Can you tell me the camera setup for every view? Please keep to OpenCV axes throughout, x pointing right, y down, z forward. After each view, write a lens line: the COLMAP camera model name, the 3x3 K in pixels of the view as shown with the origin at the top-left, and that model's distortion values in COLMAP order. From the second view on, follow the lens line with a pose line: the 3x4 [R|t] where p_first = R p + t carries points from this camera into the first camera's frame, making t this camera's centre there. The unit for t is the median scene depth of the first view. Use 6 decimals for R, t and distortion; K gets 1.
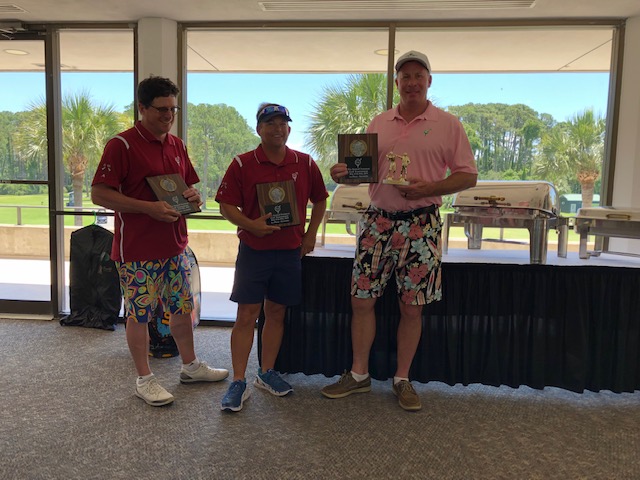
lens RADIAL K [[531.8, 0, 316.2], [0, 531.8, 233.6], [0, 0, 1]] dist [0.020942, -0.013449]
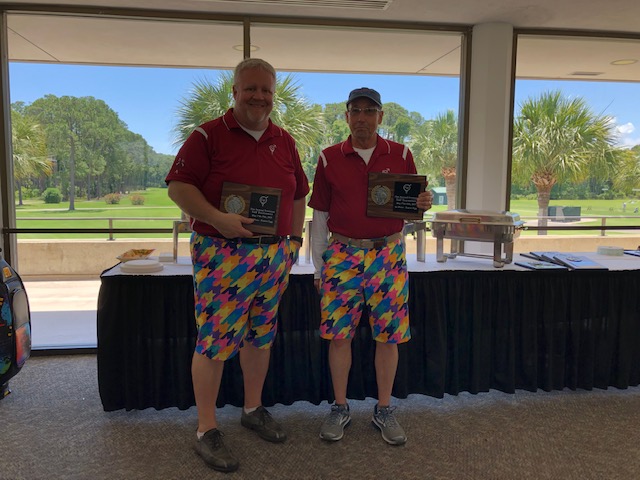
lens RADIAL K [[531.8, 0, 321.8], [0, 531.8, 233.6], [0, 0, 1]] dist [0.020942, -0.013449]
pose [[0.973952, -0.036952, 0.223723, 0.045310], [0.035323, 0.999312, 0.011280, -0.020510], [-0.223985, -0.003084, 0.974588, 0.054150]]
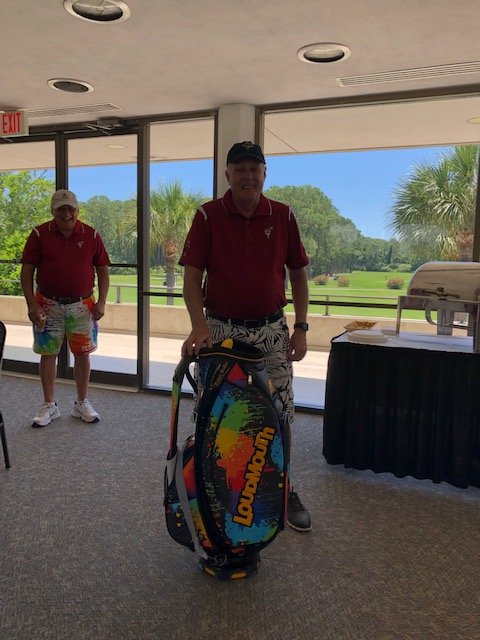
lens RADIAL K [[531.8, 0, 243.1], [0, 531.8, 316.9], [0, 0, 1]] dist [0.020942, -0.013449]
pose [[0.958417, 0.027869, -0.284007, 0.014659], [-0.026508, 0.999611, 0.008635, -0.006904], [0.284137, -0.000747, 0.958783, 0.027498]]
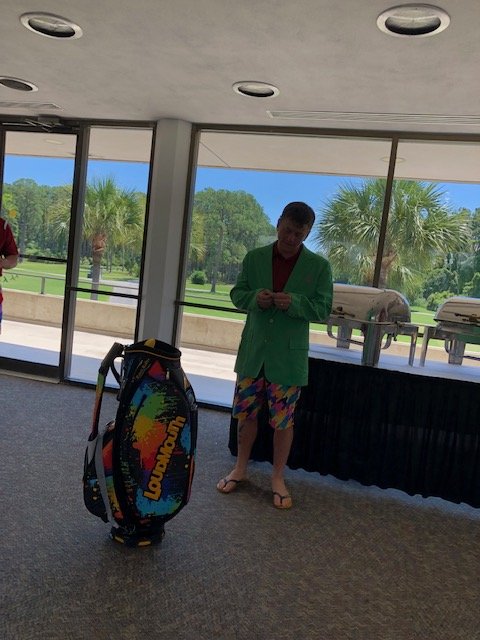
lens RADIAL K [[531.8, 0, 235.3], [0, 531.8, 323.0], [0, 0, 1]] dist [0.020942, -0.013449]
pose [[0.981791, 0.102303, -0.160062, 0.039167], [-0.102253, 0.994721, 0.008571, -0.012707], [0.160094, 0.007952, 0.987070, -0.049023]]
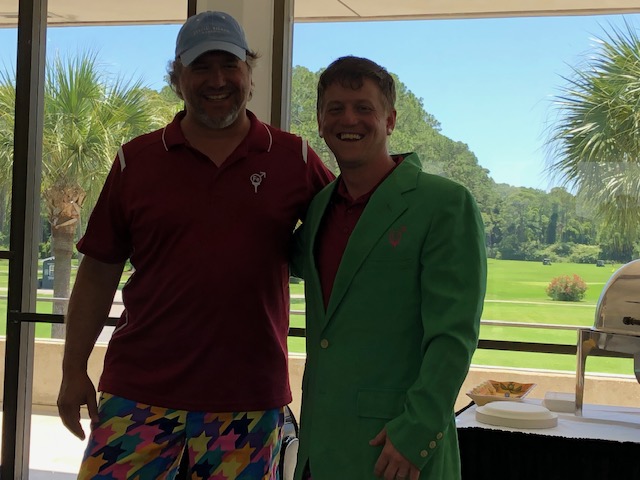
lens RADIAL K [[1219.9, 0, 322.7], [0, 1219.9, 222.5], [0, 0, 1]] dist [0.087576, 0.000000]
pose [[0.978258, 0.008390, -0.207220, 0.012209], [-0.031191, 0.993768, -0.107014, -0.013707], [0.205031, 0.111151, 0.972424, -0.040831]]
